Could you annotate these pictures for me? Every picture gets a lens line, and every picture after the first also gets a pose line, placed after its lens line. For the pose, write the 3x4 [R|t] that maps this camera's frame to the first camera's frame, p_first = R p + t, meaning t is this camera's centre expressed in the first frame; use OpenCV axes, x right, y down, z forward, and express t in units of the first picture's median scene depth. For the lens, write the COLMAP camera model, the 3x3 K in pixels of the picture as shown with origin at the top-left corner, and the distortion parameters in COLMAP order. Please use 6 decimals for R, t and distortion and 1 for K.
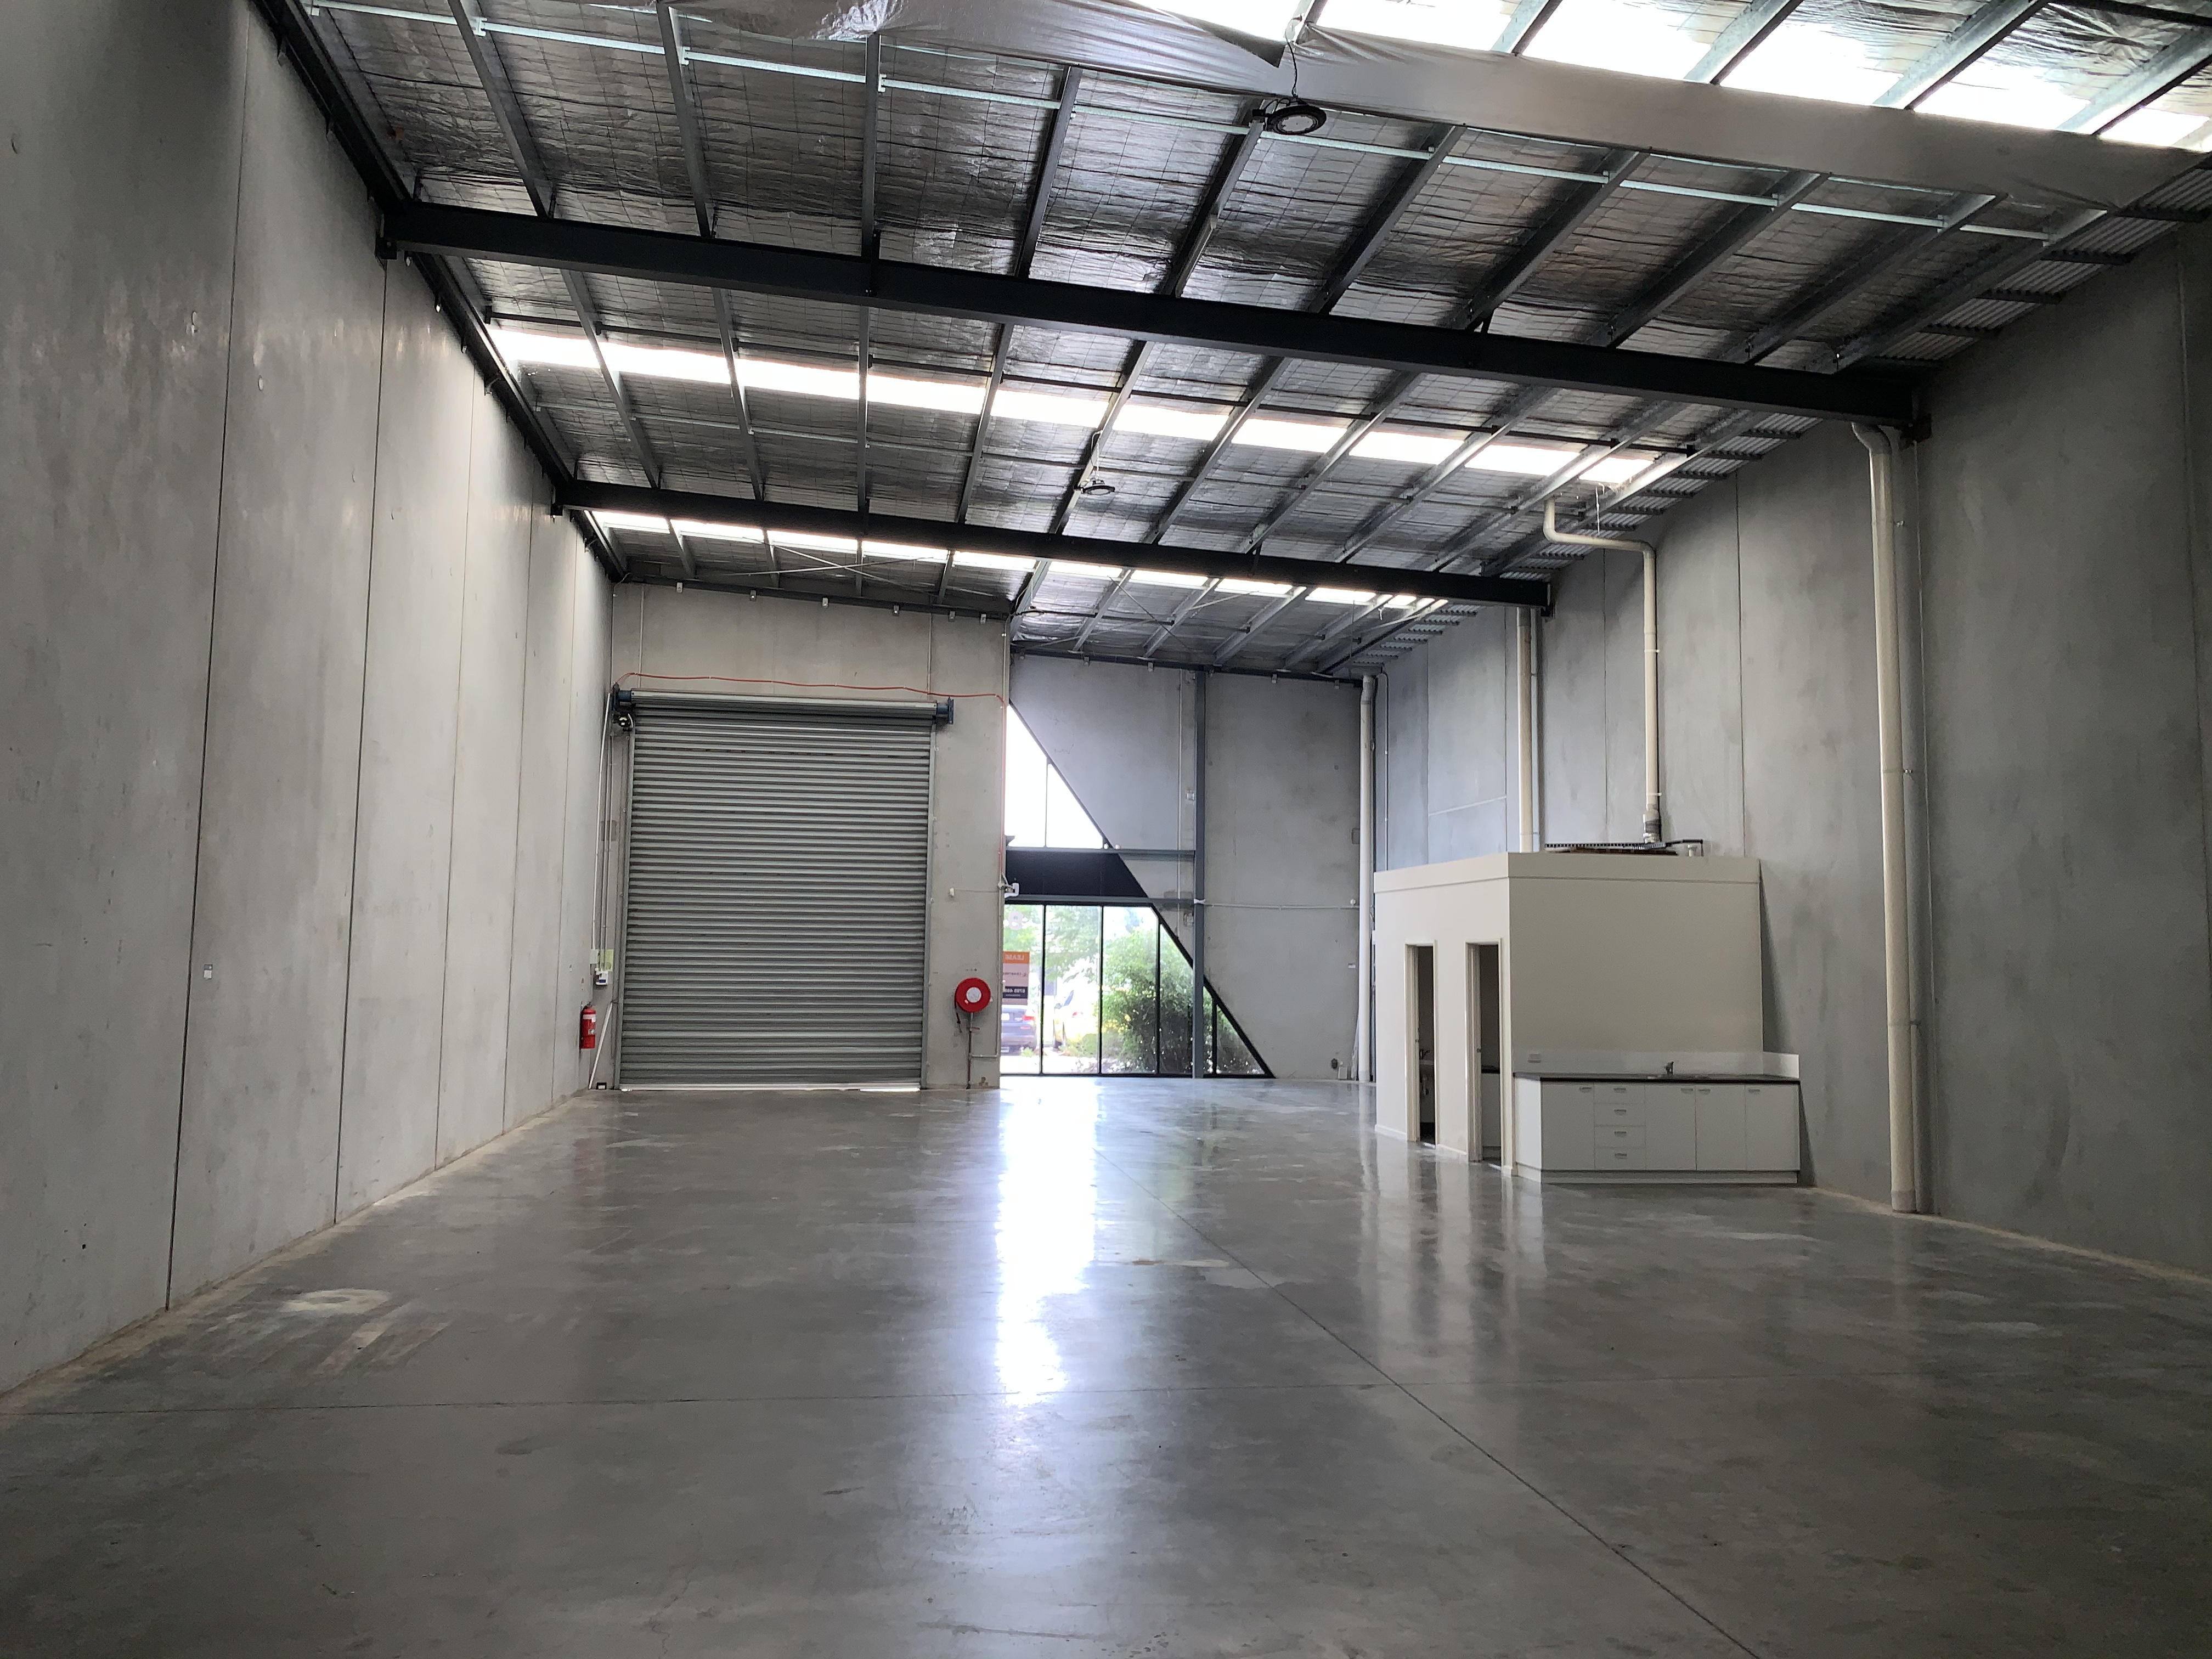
lens RADIAL K [[1703.1, 0, 1101.9], [0, 1703.1, 799.1], [0, 0, 1]] dist [0.041130, -0.047283]
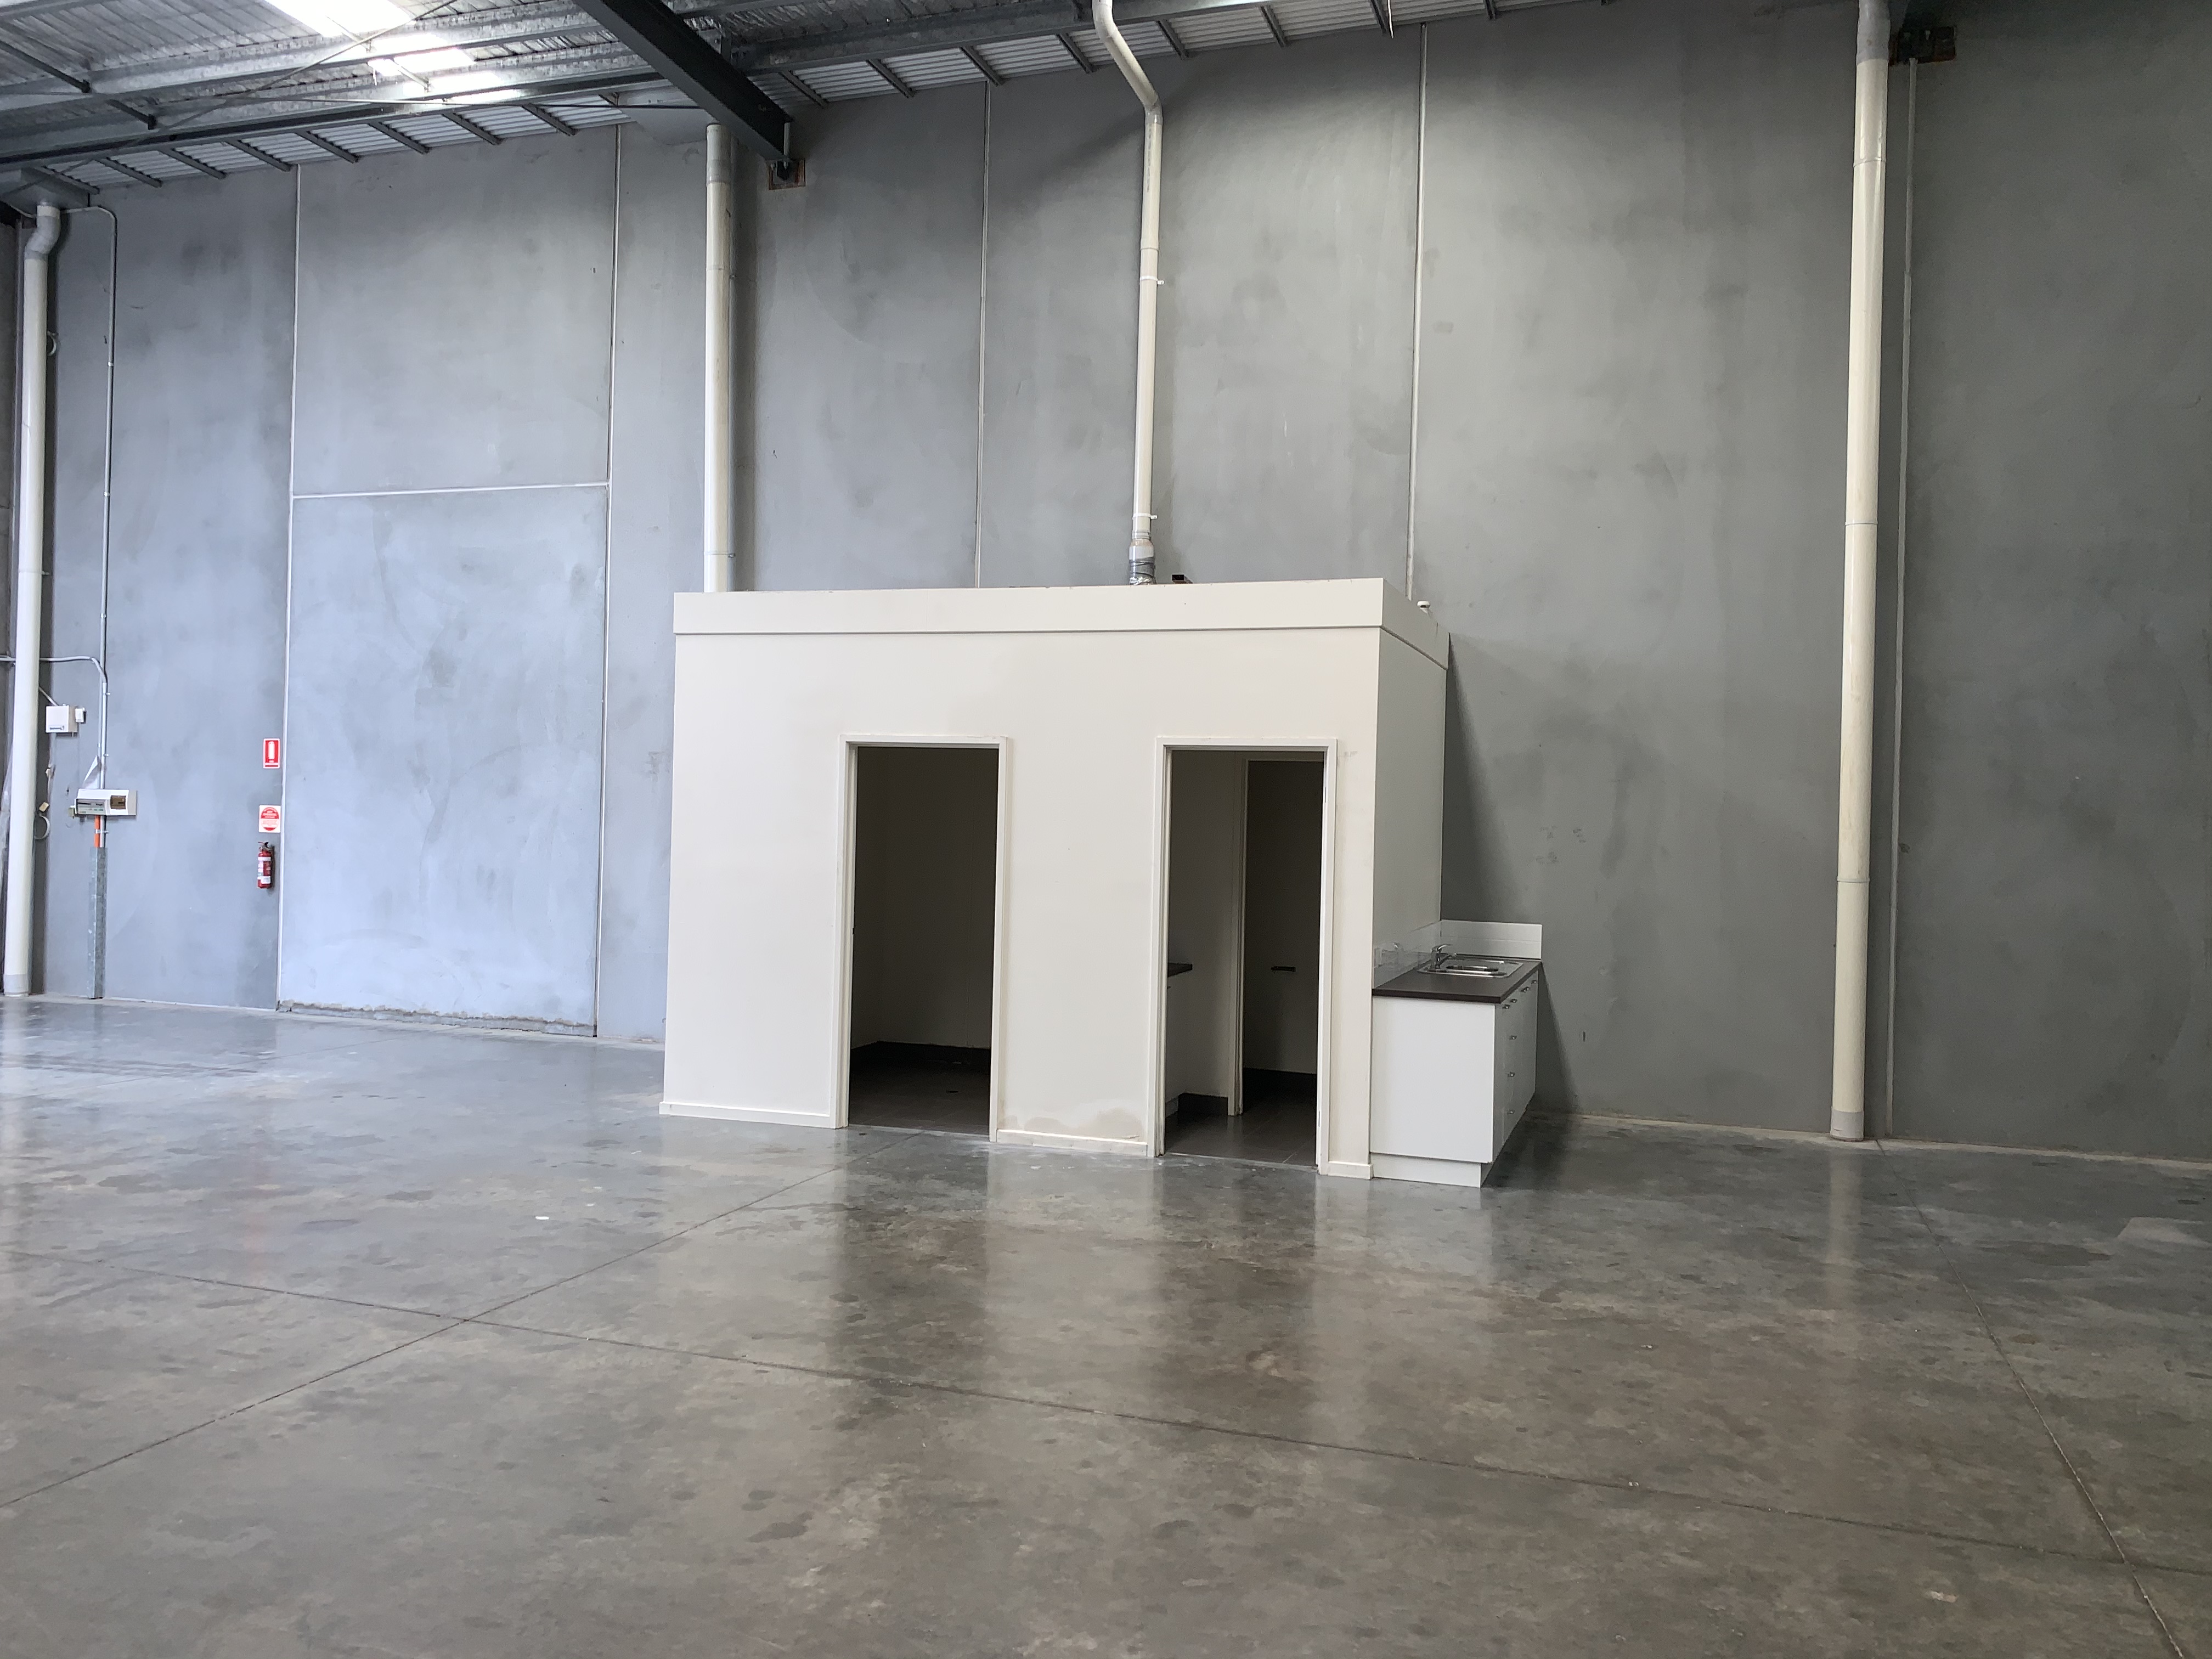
lens RADIAL K [[1703.1, 0, 1101.9], [0, 1703.1, 799.1], [0, 0, 1]] dist [0.041130, -0.047283]
pose [[0.459834, 0.004764, 0.887992, -0.269284], [-0.102589, 0.993575, 0.047794, 0.083026], [-0.882059, -0.113076, 0.457368, 0.823365]]
